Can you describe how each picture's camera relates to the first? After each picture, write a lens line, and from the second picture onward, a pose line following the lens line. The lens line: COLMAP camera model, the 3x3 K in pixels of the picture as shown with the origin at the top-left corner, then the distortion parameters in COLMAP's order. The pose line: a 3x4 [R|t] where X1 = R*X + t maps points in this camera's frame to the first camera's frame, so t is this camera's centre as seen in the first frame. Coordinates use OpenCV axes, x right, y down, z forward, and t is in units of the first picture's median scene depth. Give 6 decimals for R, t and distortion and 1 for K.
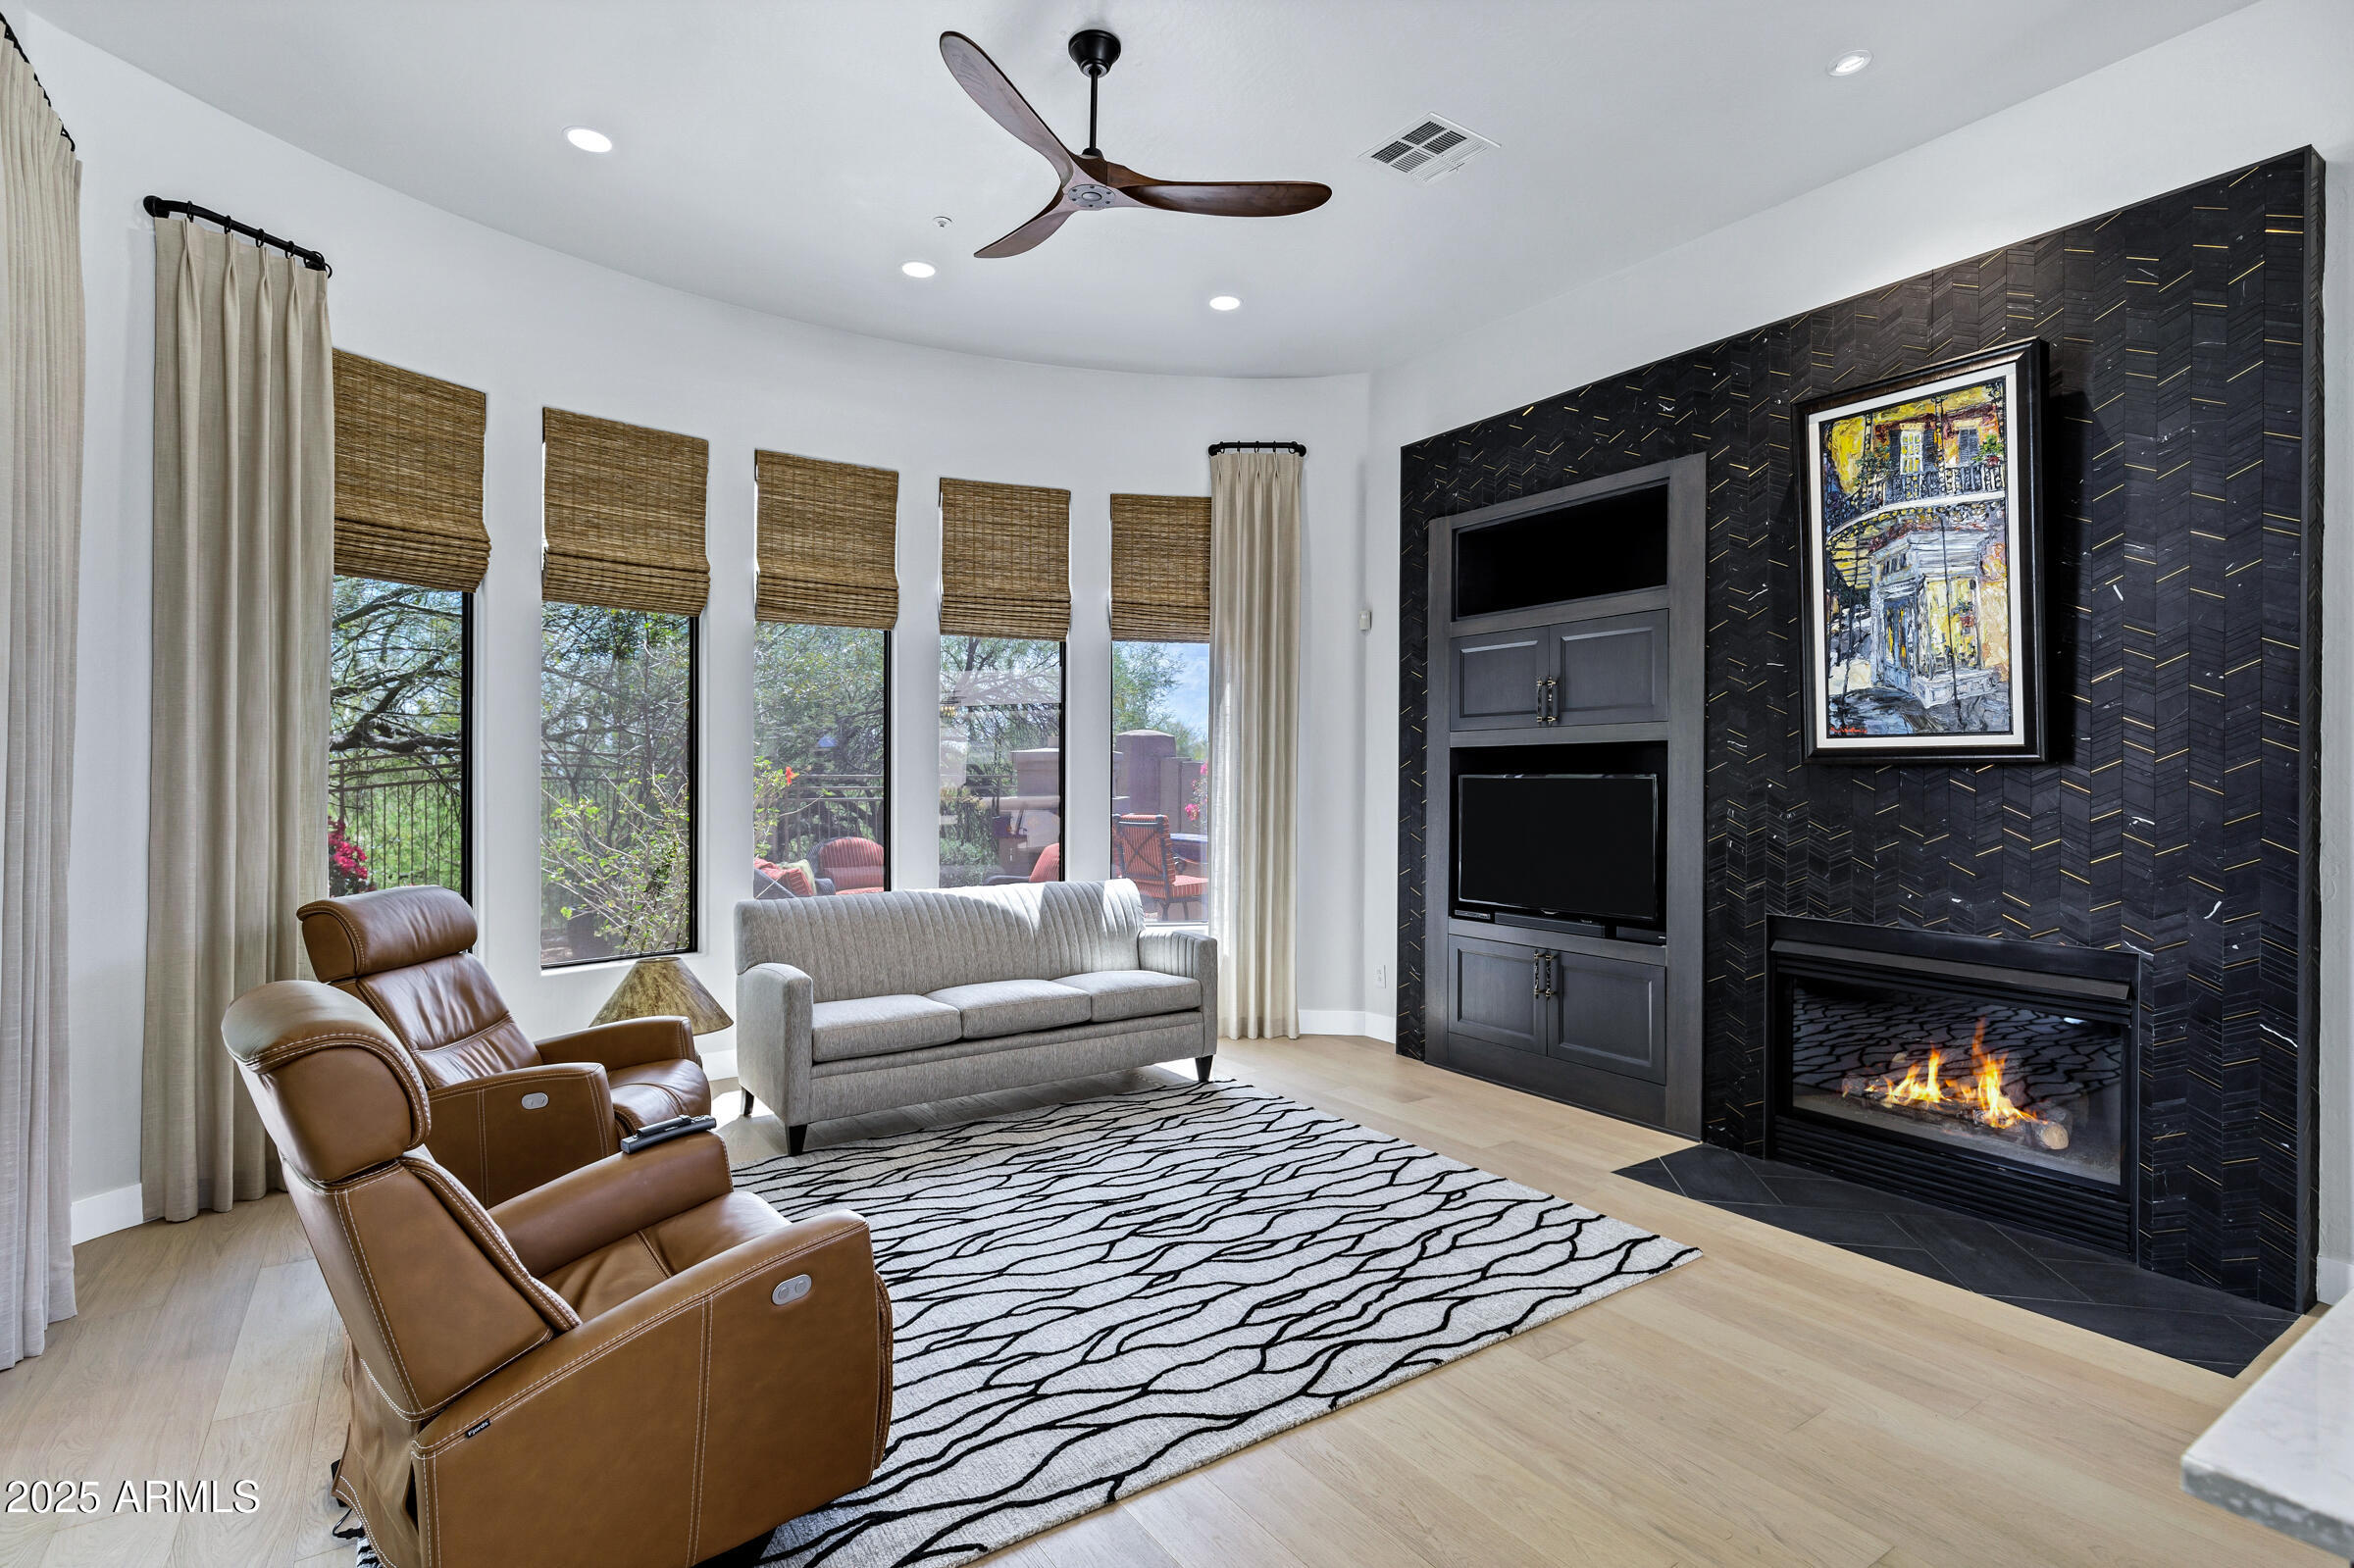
lens RADIAL K [[1136.4, 0, 1175.1], [0, 1136.4, 777.0], [0, 0, 1]] dist [-0.000516, -0.000092]
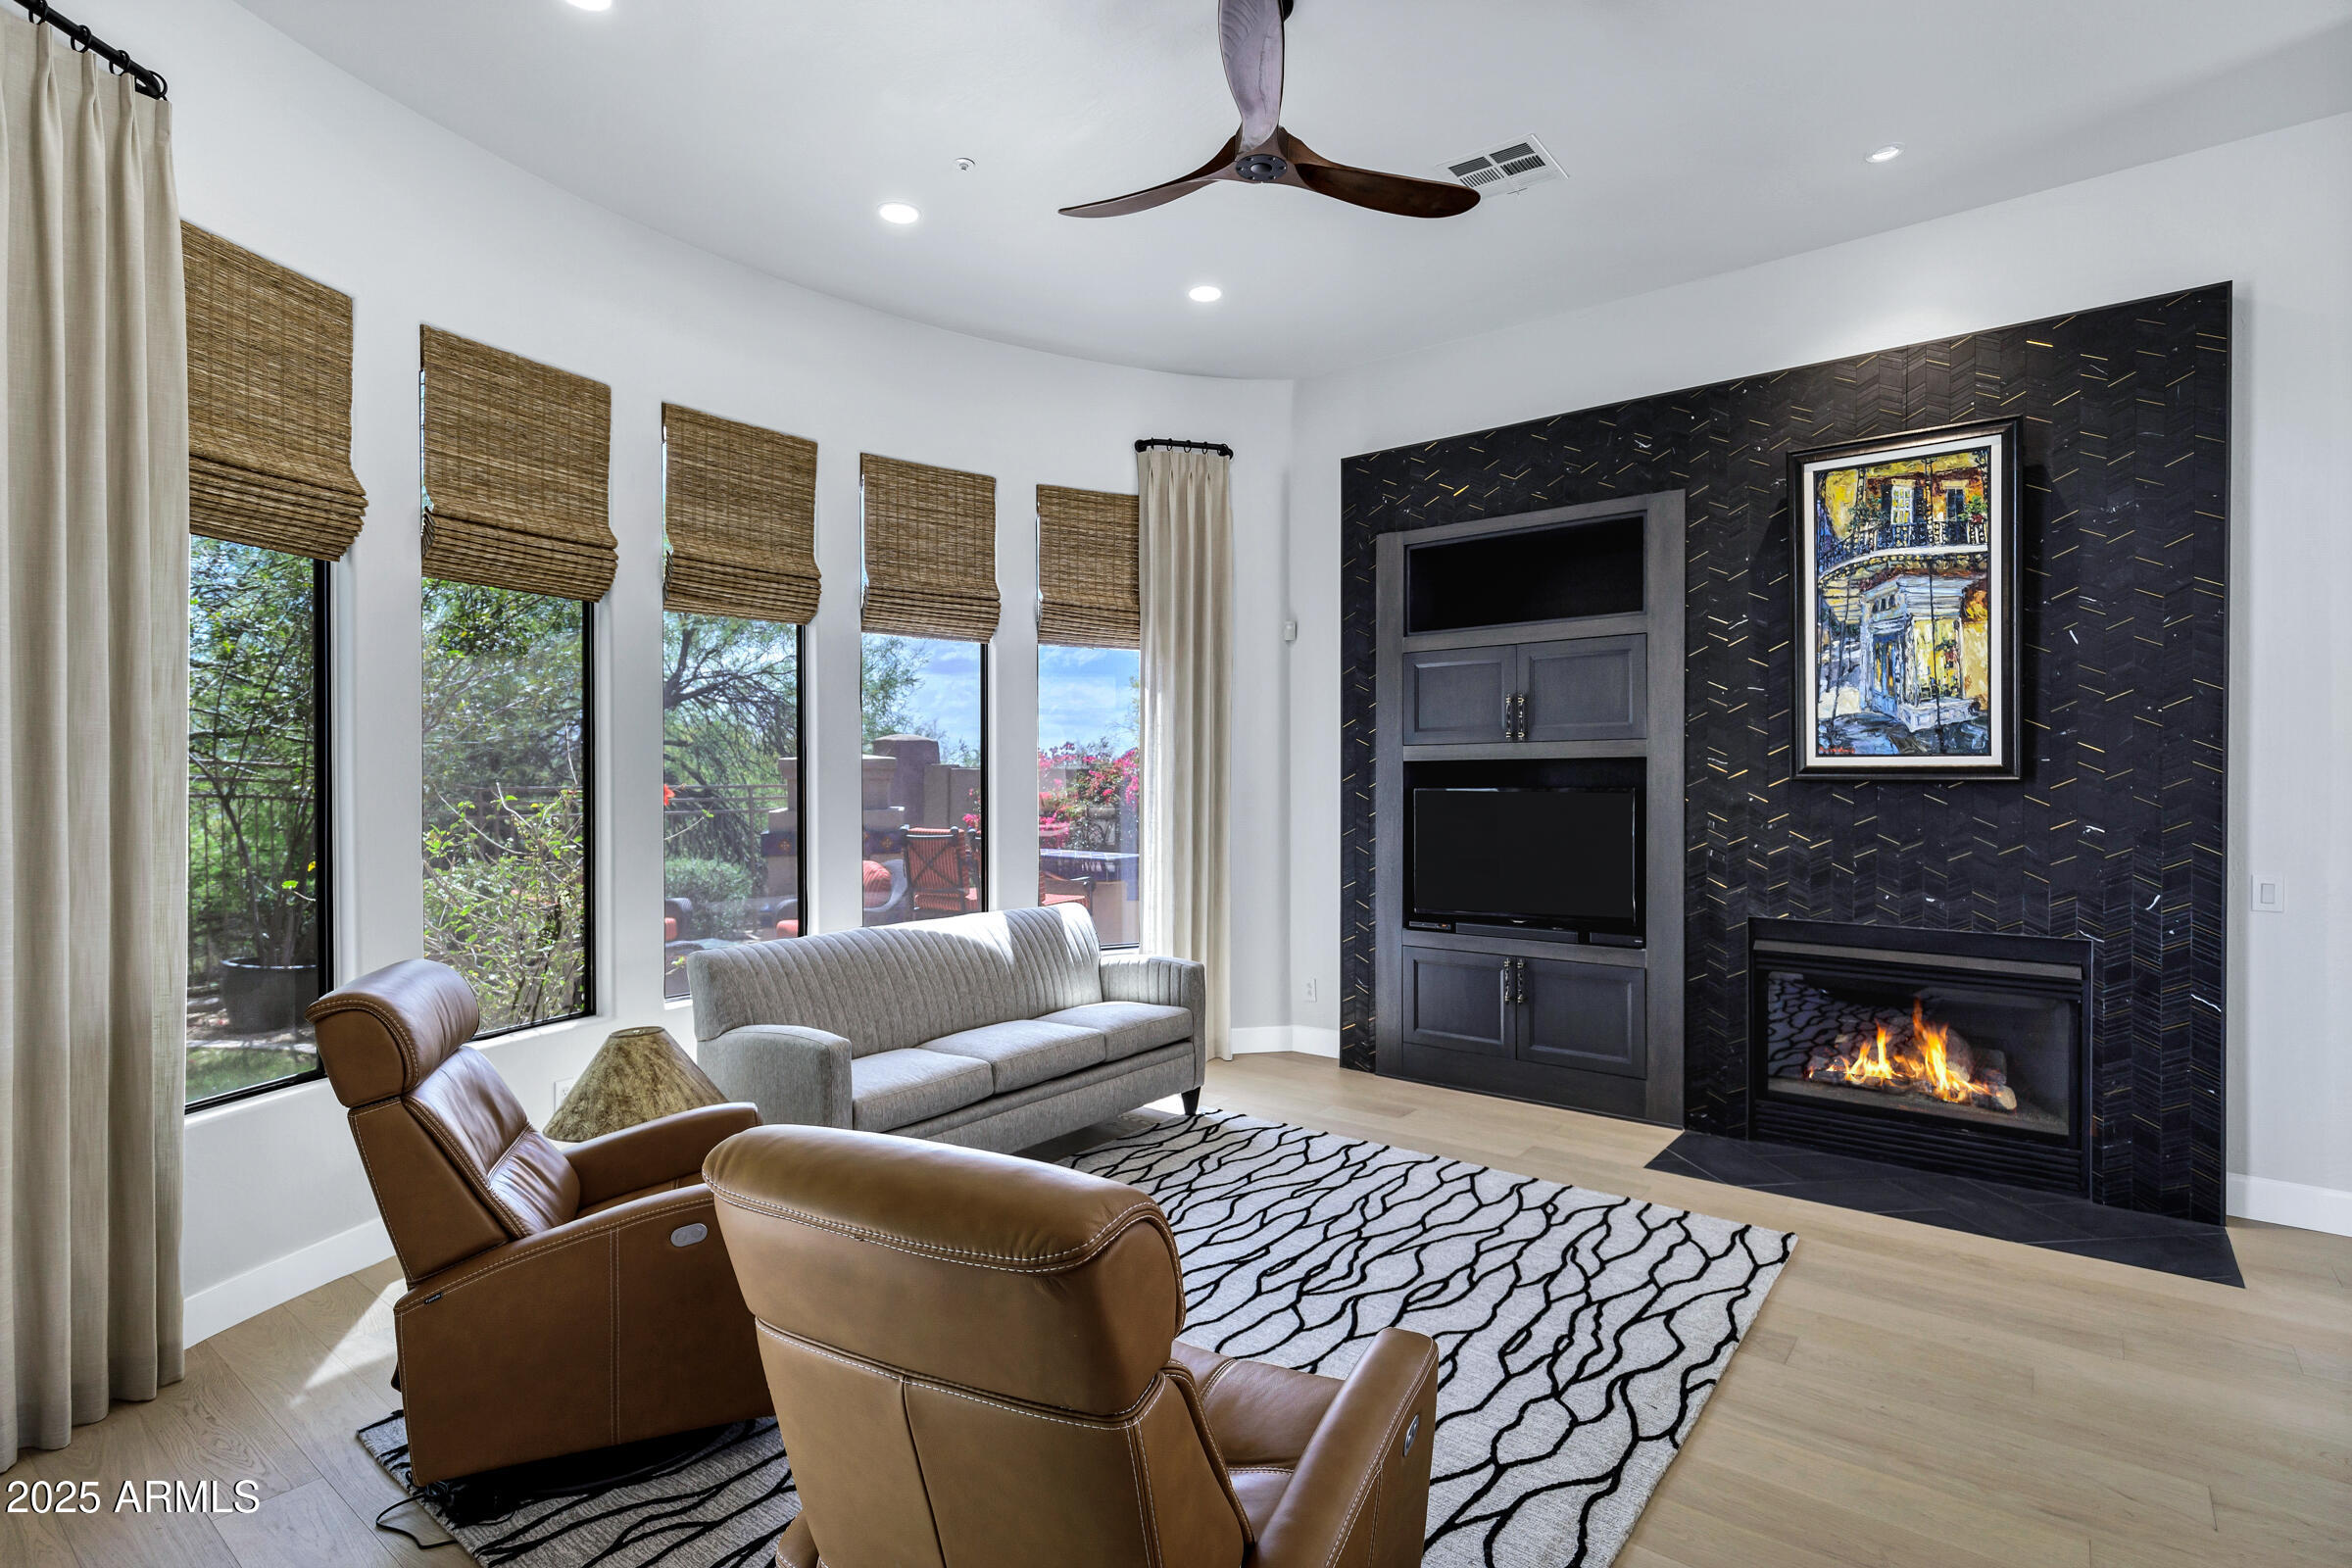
lens RADIAL K [[1155.2, 0, 1176.0], [0, 1155.2, 784.0], [0, 0, 1]] dist [-0.000203, 0.000432]
pose [[0.952612, -0.007636, 0.304092, -0.340016], [0.005902, 0.999961, 0.006620, -0.017674], [-0.304131, -0.004511, 0.952620, 0.106837]]
